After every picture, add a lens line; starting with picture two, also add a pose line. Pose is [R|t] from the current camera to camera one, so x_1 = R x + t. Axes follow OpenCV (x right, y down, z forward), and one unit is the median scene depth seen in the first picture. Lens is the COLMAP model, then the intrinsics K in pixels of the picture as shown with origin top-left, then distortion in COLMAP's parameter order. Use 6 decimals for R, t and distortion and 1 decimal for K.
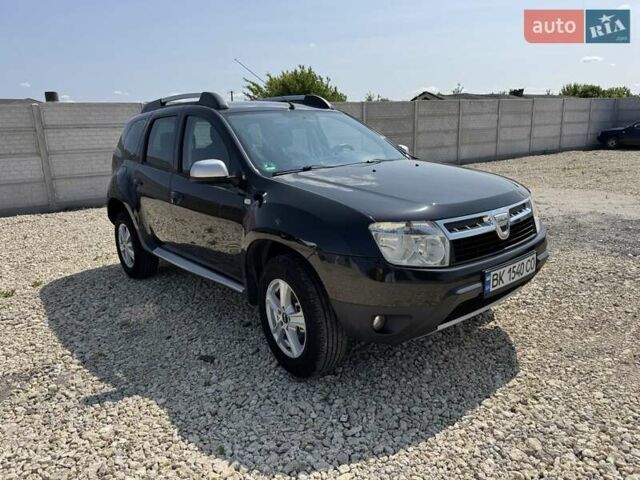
lens RADIAL K [[452.8, 0, 320.4], [0, 452.8, 235.1], [0, 0, 1]] dist [0.022669, -0.025844]
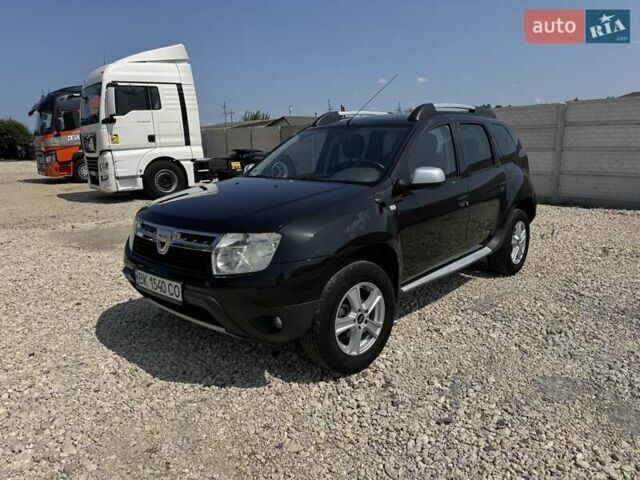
lens RADIAL K [[452.8, 0, 319.8], [0, 452.8, 237.4], [0, 0, 1]] dist [0.022669, -0.025844]
pose [[0.144450, 0.236672, -0.960792, 1.132674], [-0.205276, 0.957019, 0.204881, -0.251399], [0.967986, 0.167633, 0.186824, 0.862993]]
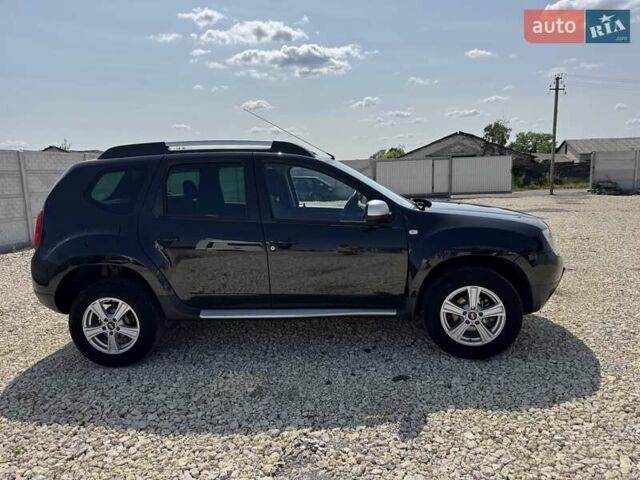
lens RADIAL K [[452.8, 0, 322.1], [0, 452.8, 234.4], [0, 0, 1]] dist [0.022669, -0.025844]
pose [[0.687718, -0.073594, 0.722238, -1.033849], [0.165197, 0.984614, -0.056972, -0.036461], [-0.706933, 0.158492, 0.689294, 0.288871]]
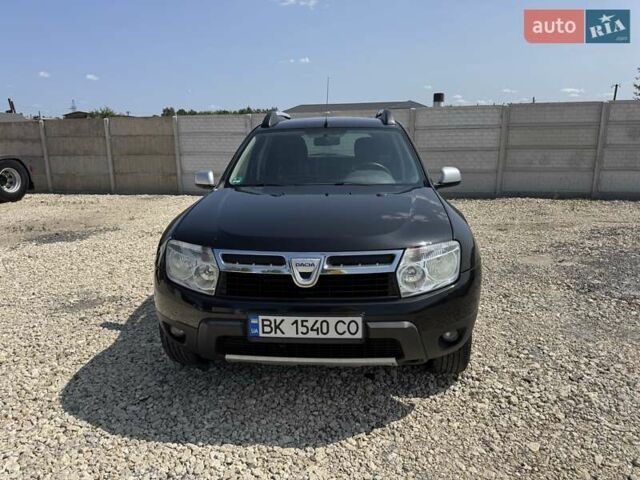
lens RADIAL K [[452.8, 0, 318.7], [0, 452.8, 221.8], [0, 0, 1]] dist [0.022669, -0.025844]
pose [[0.713870, 0.152534, -0.683464, 0.745722], [-0.168715, 0.984703, 0.043542, -0.117710], [0.679650, 0.084227, 0.728685, 0.273241]]
